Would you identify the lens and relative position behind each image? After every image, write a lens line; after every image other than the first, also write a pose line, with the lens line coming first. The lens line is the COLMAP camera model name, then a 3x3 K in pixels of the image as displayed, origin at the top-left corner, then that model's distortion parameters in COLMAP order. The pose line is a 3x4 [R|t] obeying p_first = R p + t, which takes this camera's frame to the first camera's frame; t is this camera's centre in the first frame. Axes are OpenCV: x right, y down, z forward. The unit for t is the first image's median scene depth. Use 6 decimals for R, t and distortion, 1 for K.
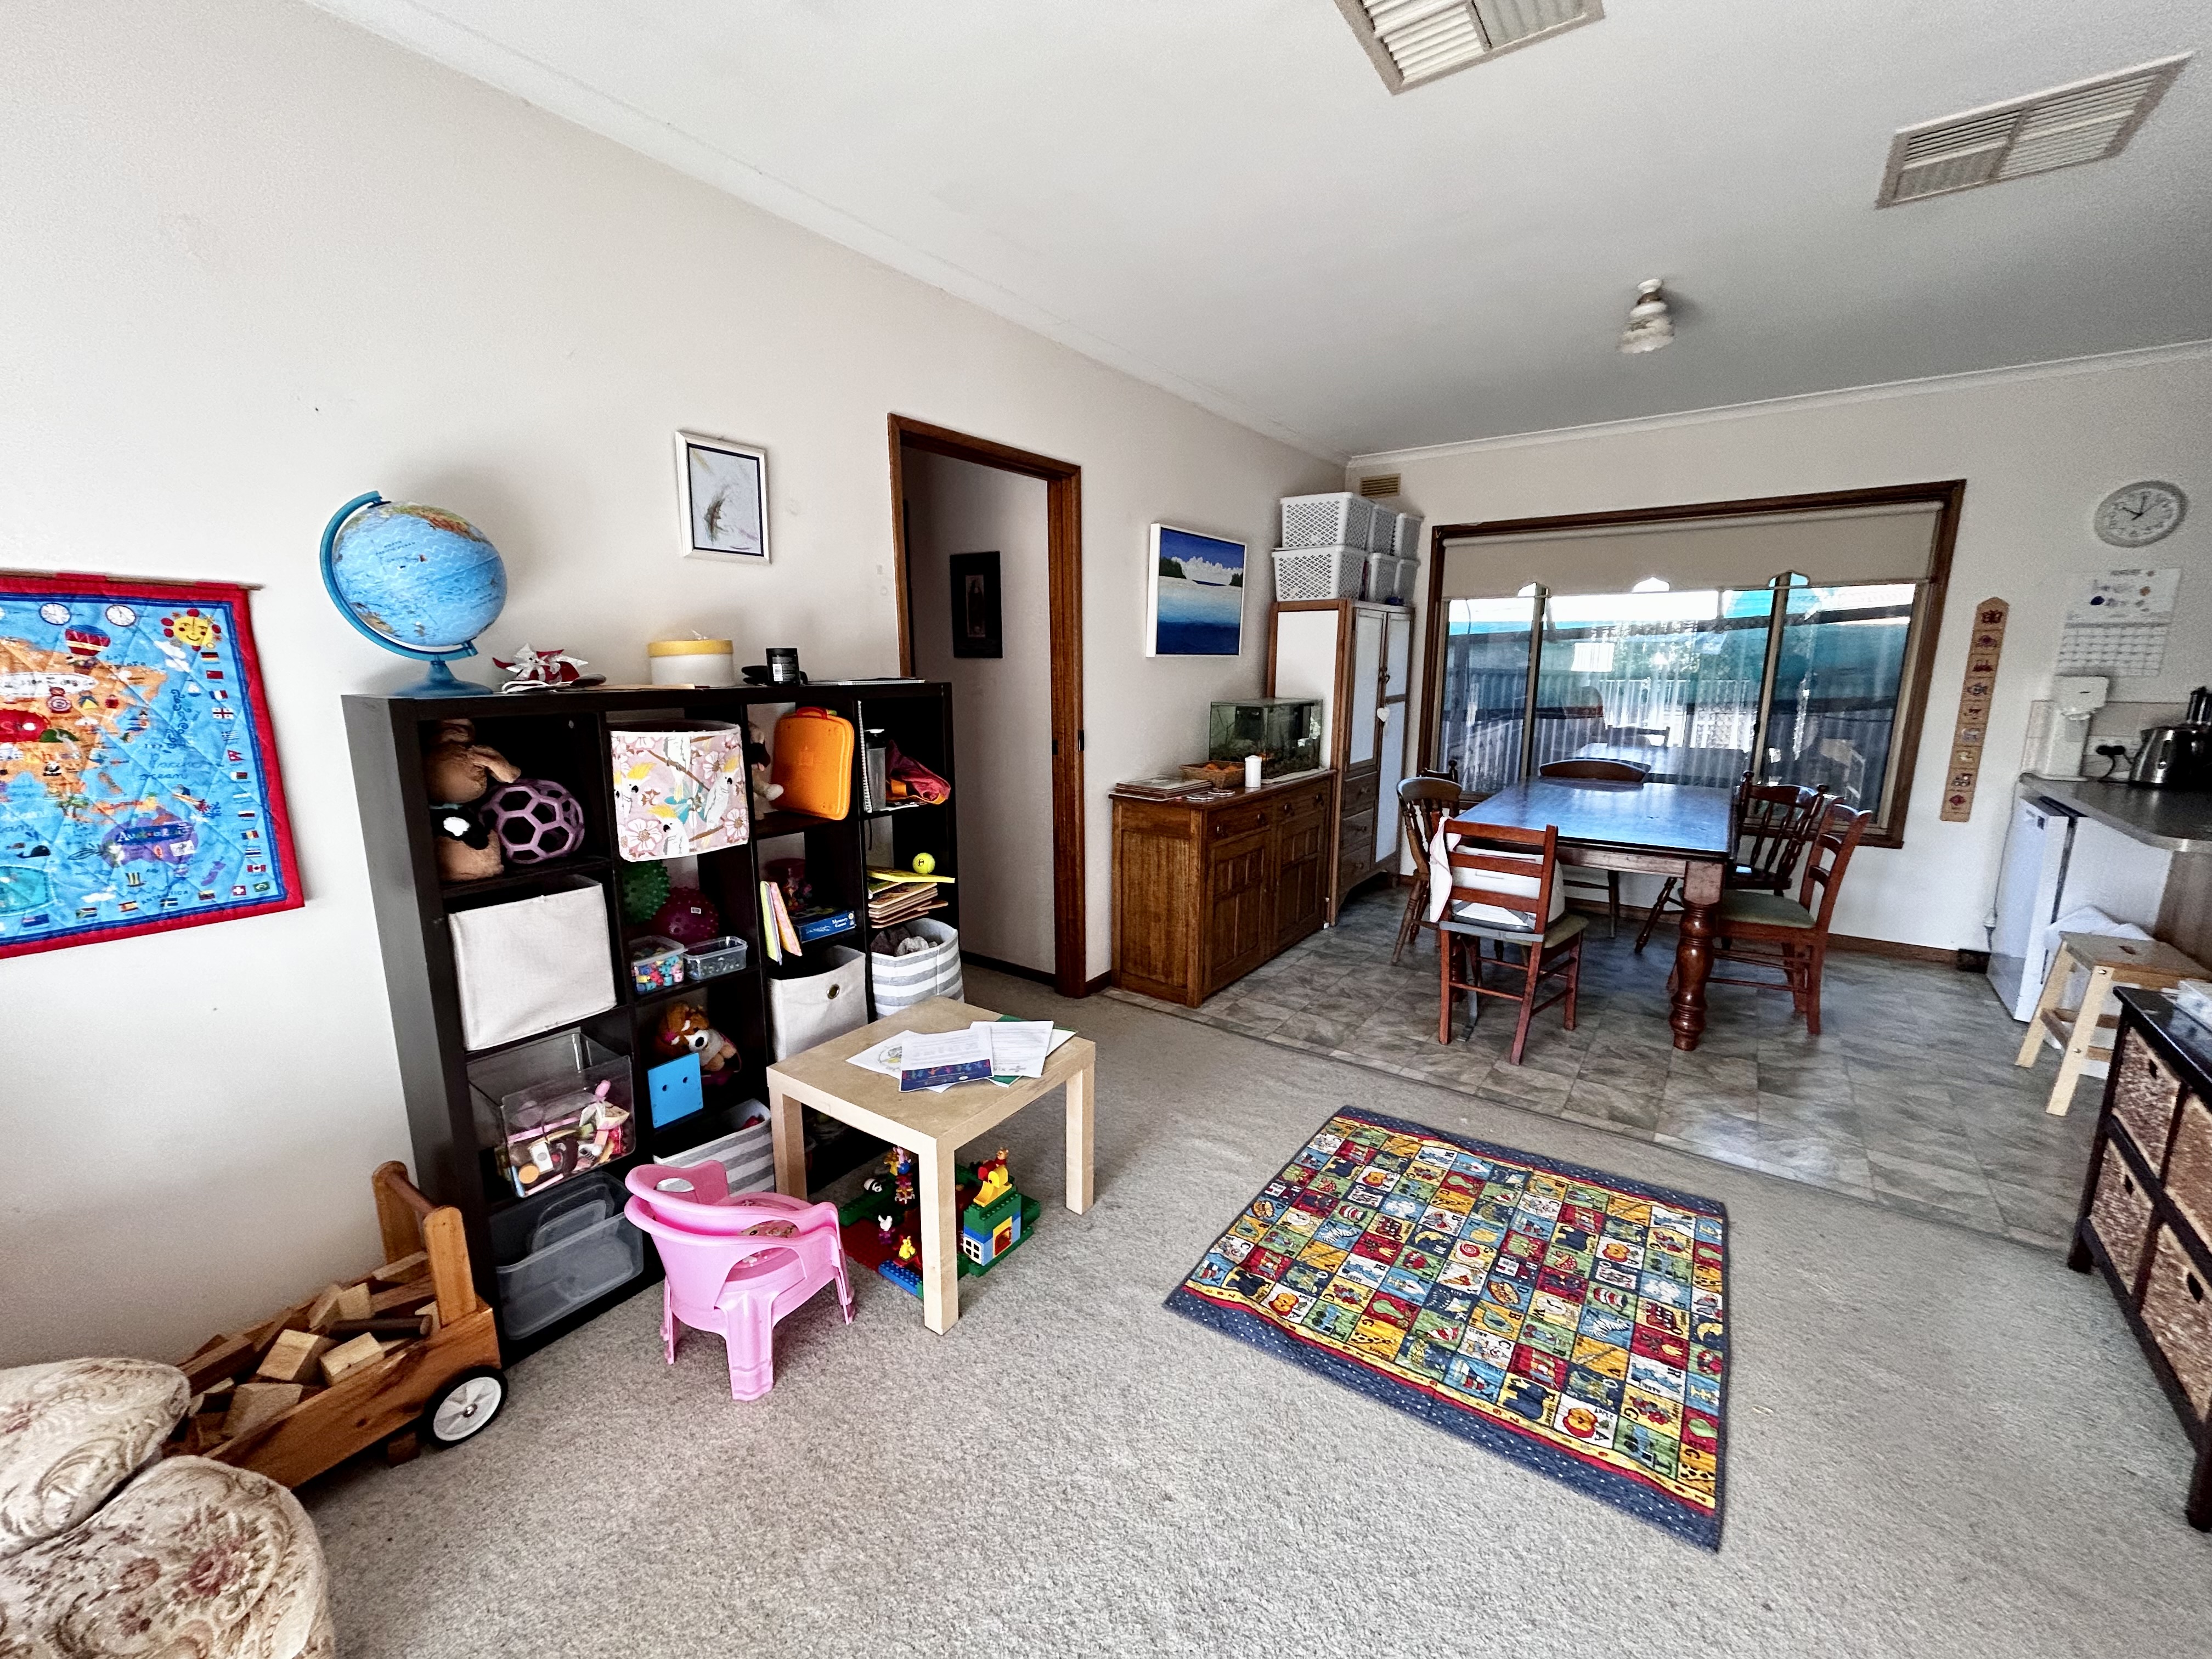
lens RADIAL K [[874.8, 0, 1104.5], [0, 874.8, 835.2], [0, 0, 1]] dist [-0.007014, 0.000098]
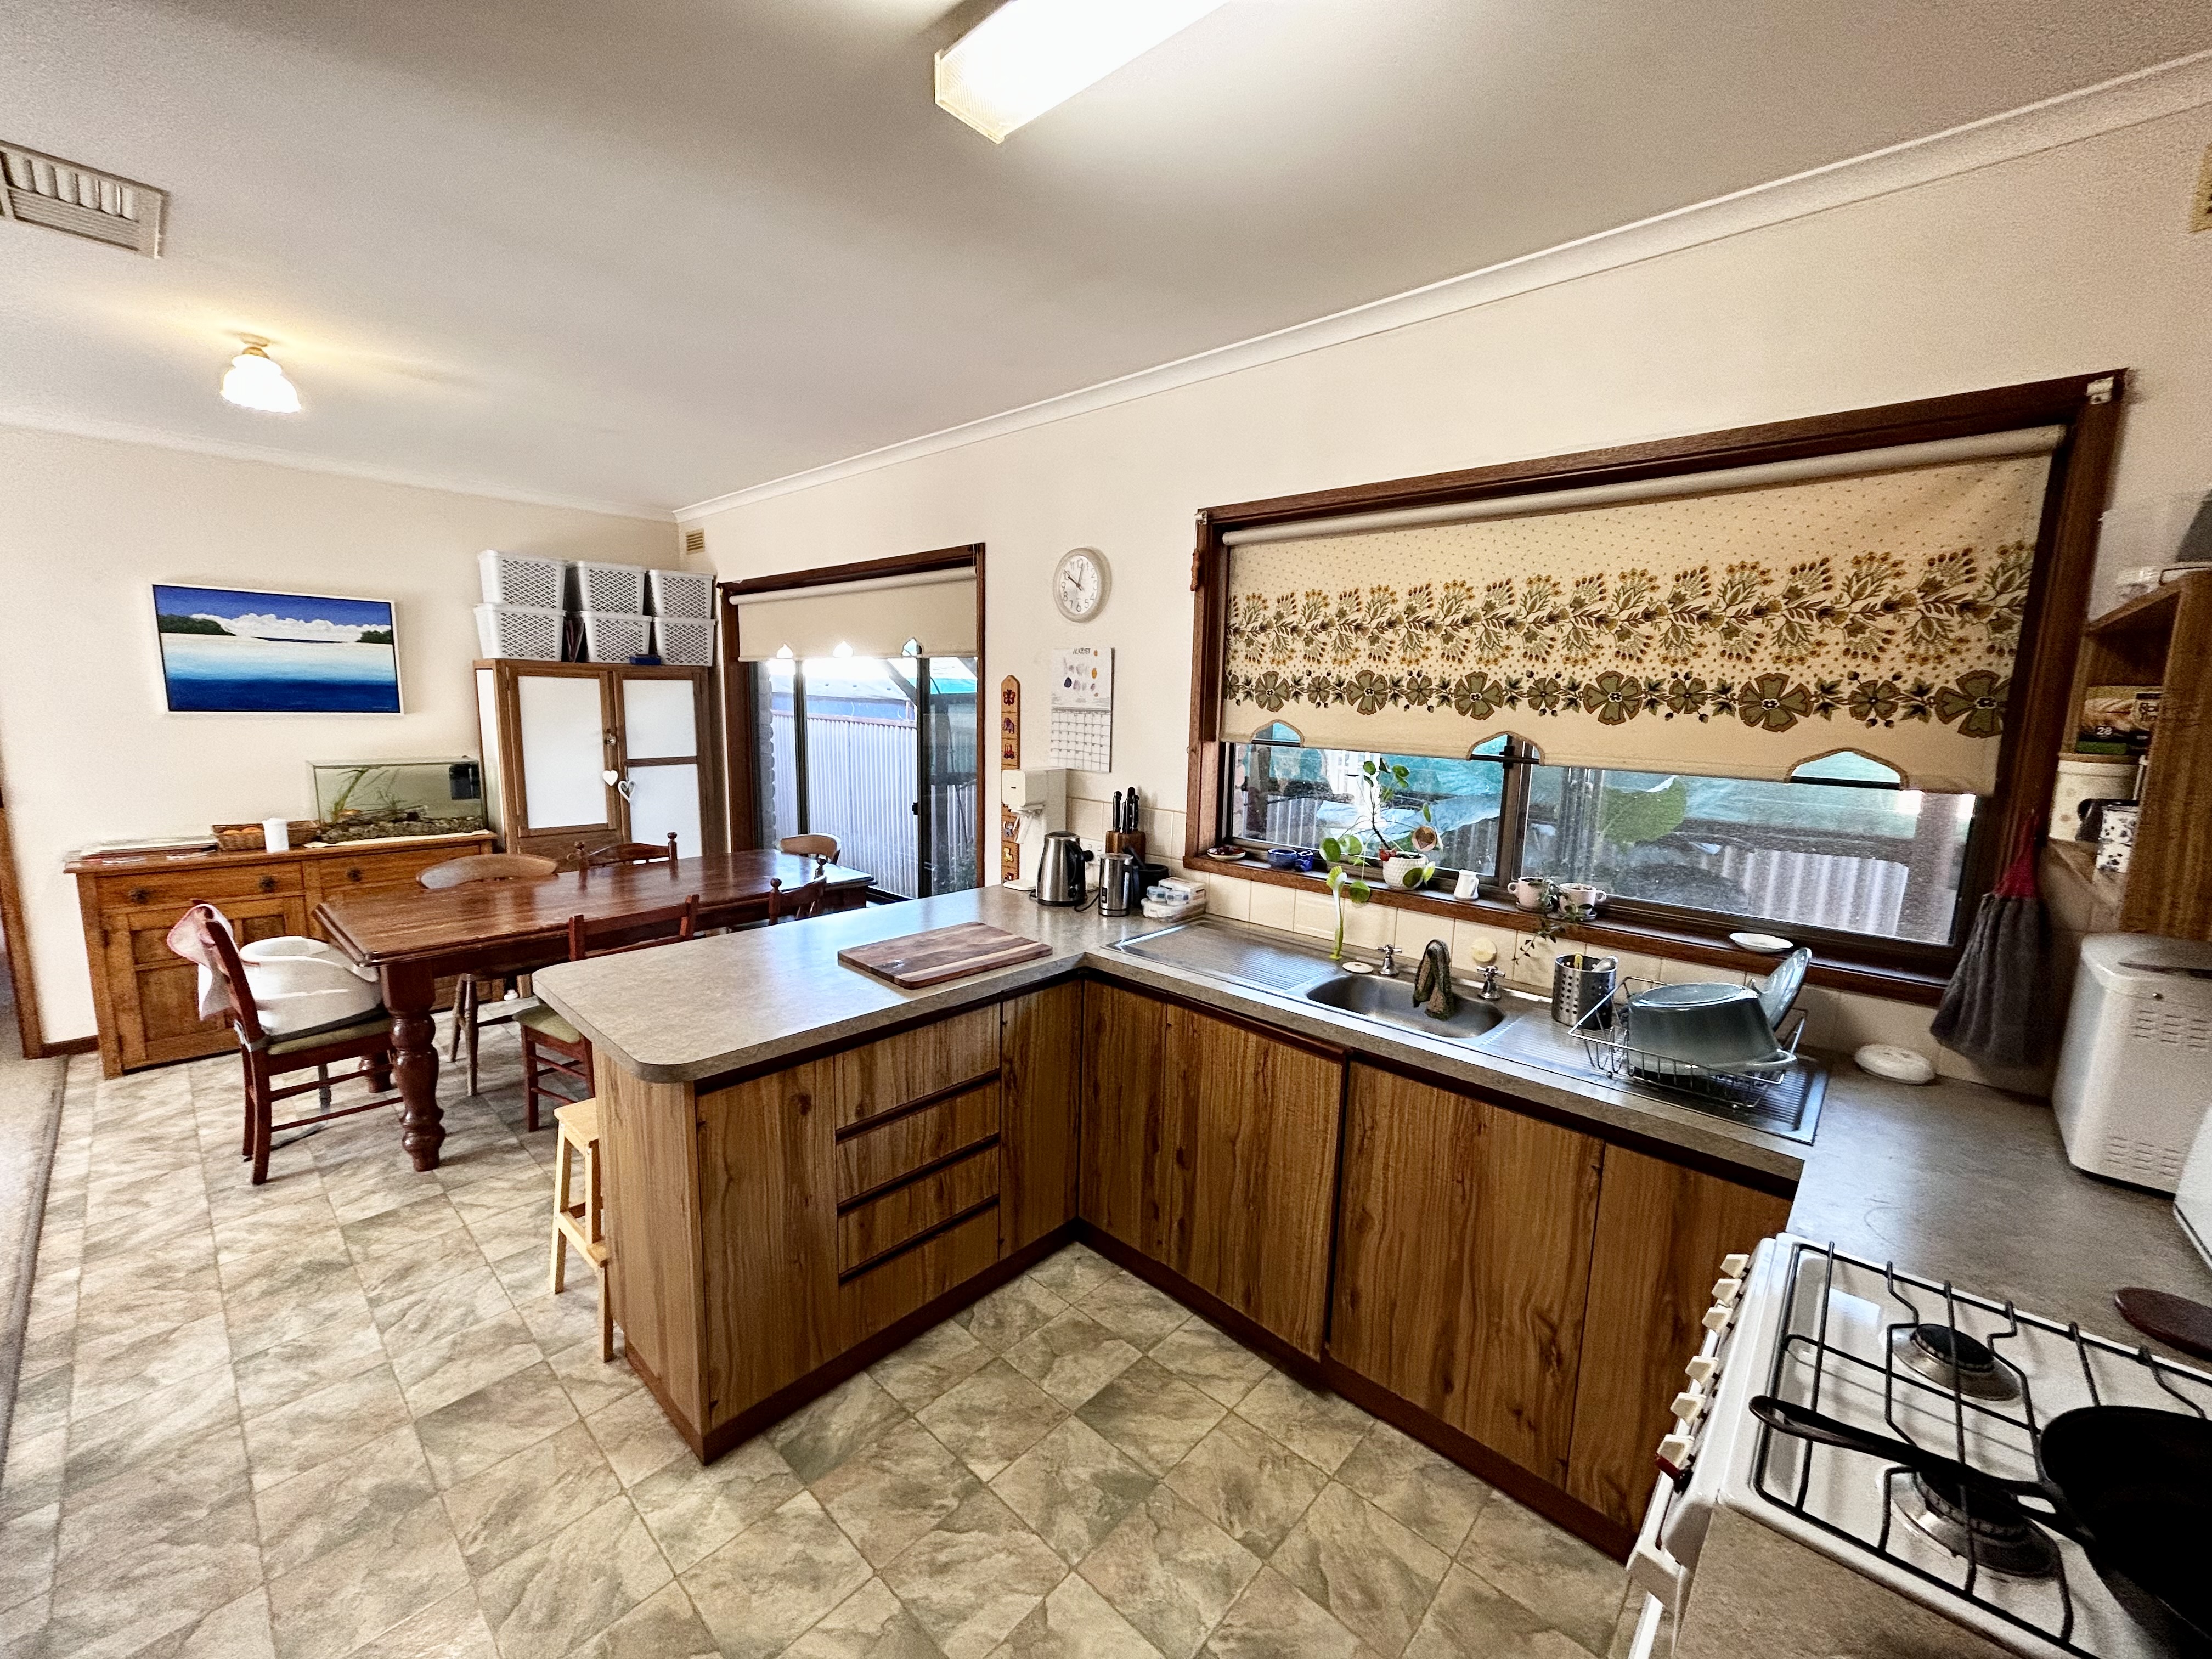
lens RADIAL K [[874.8, 0, 1119.1], [0, 874.8, 840.0], [0, 0, 1]] dist [-0.007014, 0.000098]
pose [[0.994232, 0.045248, -0.097237, 1.284172], [-0.049236, 0.998025, -0.039006, -0.082048], [0.095281, 0.043568, 0.994497, 0.146972]]
